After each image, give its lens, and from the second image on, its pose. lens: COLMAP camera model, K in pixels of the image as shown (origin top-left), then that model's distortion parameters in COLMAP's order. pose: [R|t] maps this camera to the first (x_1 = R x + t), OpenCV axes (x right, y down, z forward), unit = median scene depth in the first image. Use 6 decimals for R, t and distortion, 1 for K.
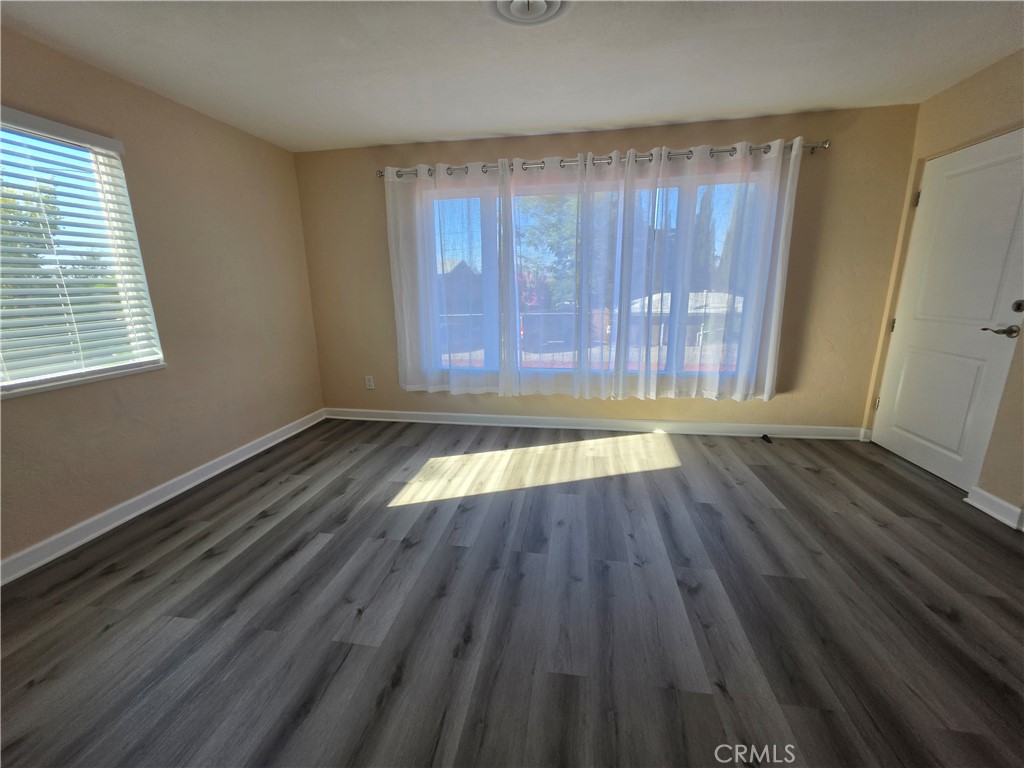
lens RADIAL K [[414.6, 0, 509.7], [0, 414.6, 382.6], [0, 0, 1]] dist [-0.004344, -0.000454]
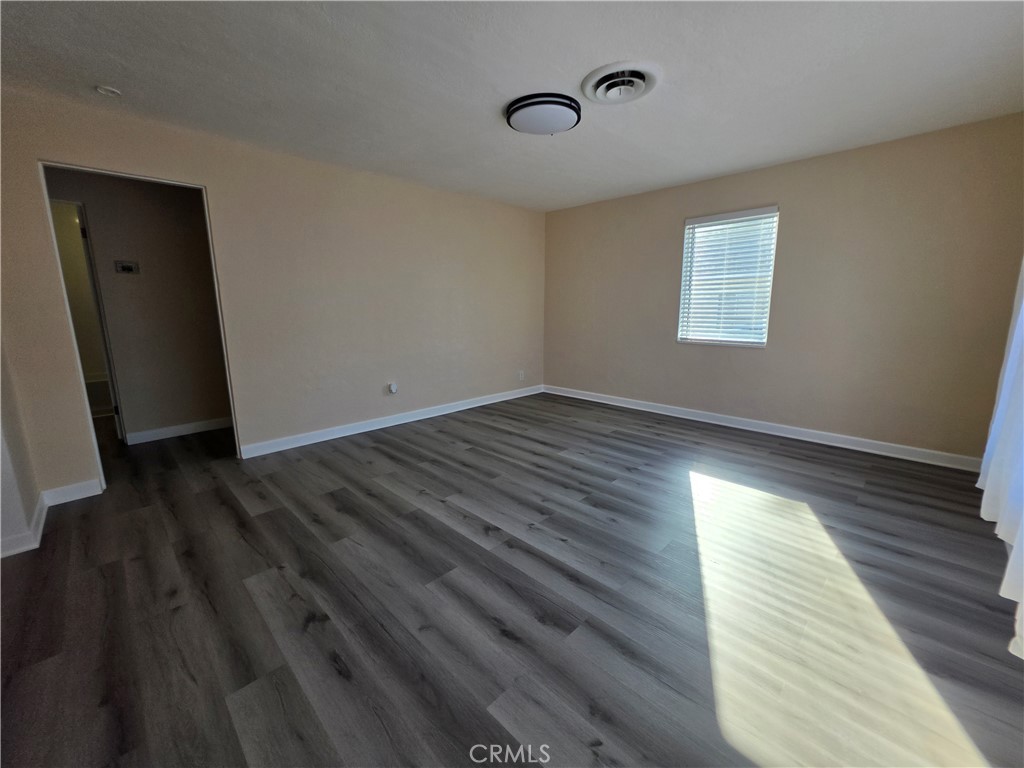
lens RADIAL K [[414.6, 0, 509.7], [0, 414.6, 382.6], [0, 0, 1]] dist [-0.004344, -0.000454]
pose [[-0.580954, 0.172259, -0.795499, 1.186913], [-0.166902, 0.931368, 0.323569, -0.321849], [0.796640, 0.320750, -0.512332, 1.369725]]
